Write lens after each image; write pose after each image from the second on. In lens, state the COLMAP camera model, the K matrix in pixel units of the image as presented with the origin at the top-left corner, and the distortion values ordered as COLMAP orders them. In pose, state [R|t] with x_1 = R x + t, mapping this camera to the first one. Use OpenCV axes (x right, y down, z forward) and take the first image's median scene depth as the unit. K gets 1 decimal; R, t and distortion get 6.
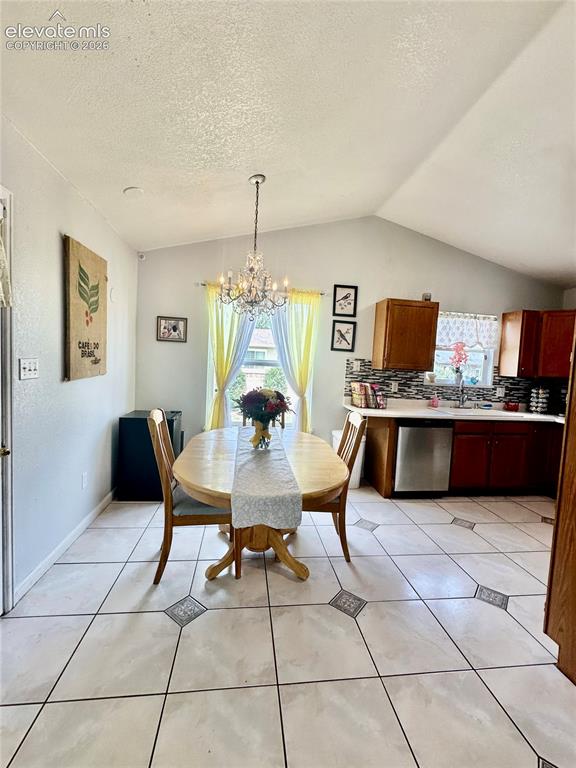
lens RADIAL K [[307.6, 0, 287.7], [0, 307.6, 380.5], [0, 0, 1]] dist [-0.002791, -0.000464]
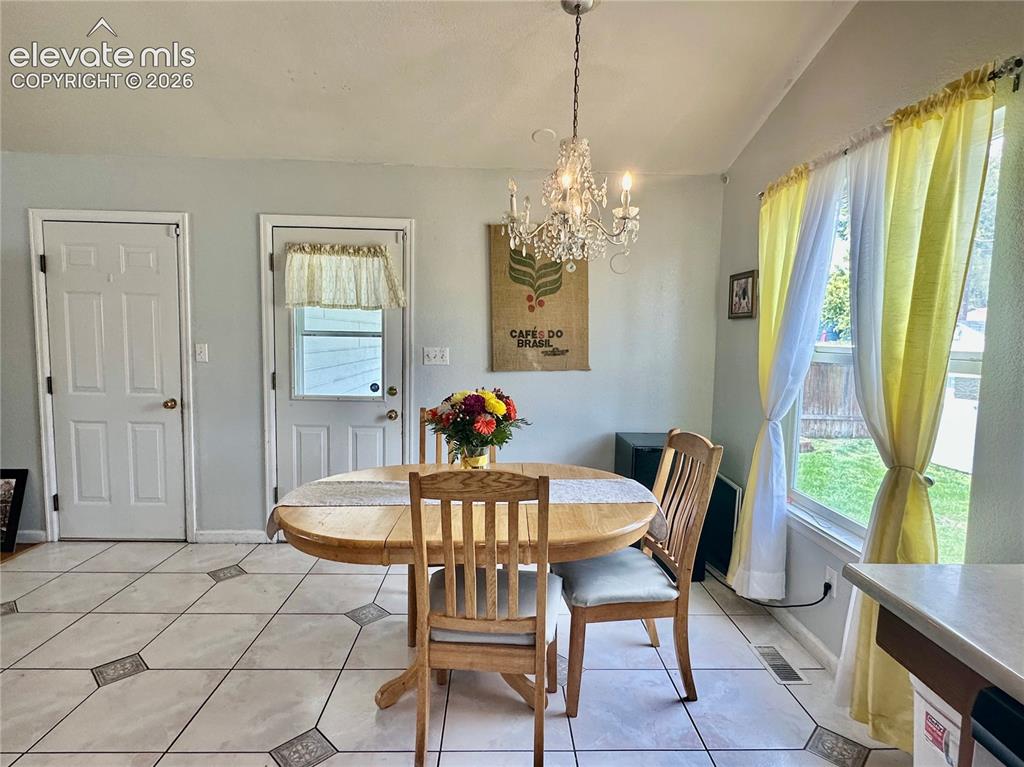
lens RADIAL K [[534.7, 0, 514.9], [0, 534.7, 378.5], [0, 0, 1]] dist [0.003194, 0.000295]
pose [[-0.110436, 0.024059, -0.993592, 0.867423], [-0.092395, 0.995129, 0.034366, -0.035325], [0.989579, 0.095598, -0.107675, 1.117047]]
